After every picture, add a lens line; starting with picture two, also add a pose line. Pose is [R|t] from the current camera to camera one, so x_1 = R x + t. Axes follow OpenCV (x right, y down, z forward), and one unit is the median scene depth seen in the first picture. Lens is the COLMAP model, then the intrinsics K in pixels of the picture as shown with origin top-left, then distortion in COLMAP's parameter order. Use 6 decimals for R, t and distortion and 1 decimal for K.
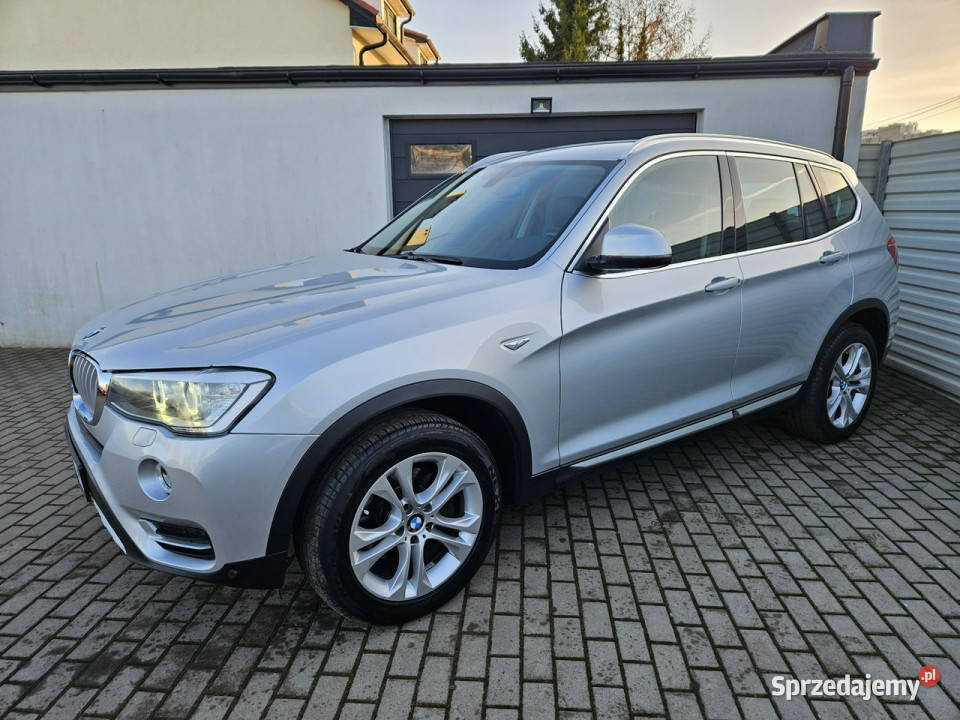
lens RADIAL K [[653.7, 0, 485.8], [0, 653.7, 362.7], [0, 0, 1]] dist [0.071267, -0.057700]
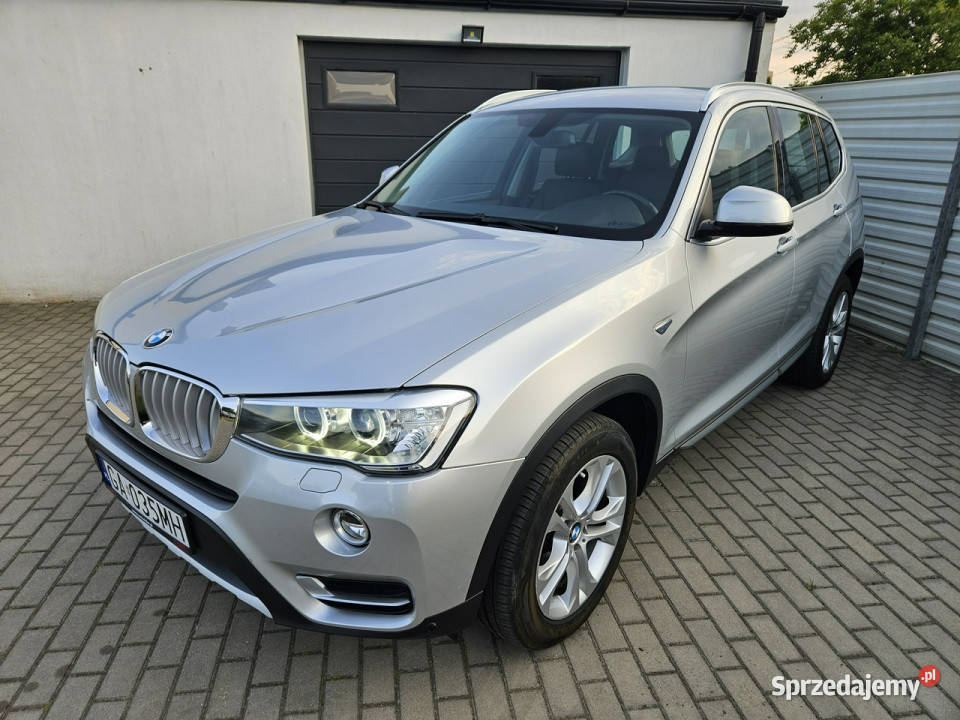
lens RADIAL K [[653.7, 0, 475.3], [0, 653.7, 360.9], [0, 0, 1]] dist [0.071267, -0.057700]
pose [[0.972773, -0.060843, 0.223632, -0.368213], [0.038327, 0.993871, 0.103685, -0.077126], [-0.228570, -0.092291, 0.969143, 0.153916]]
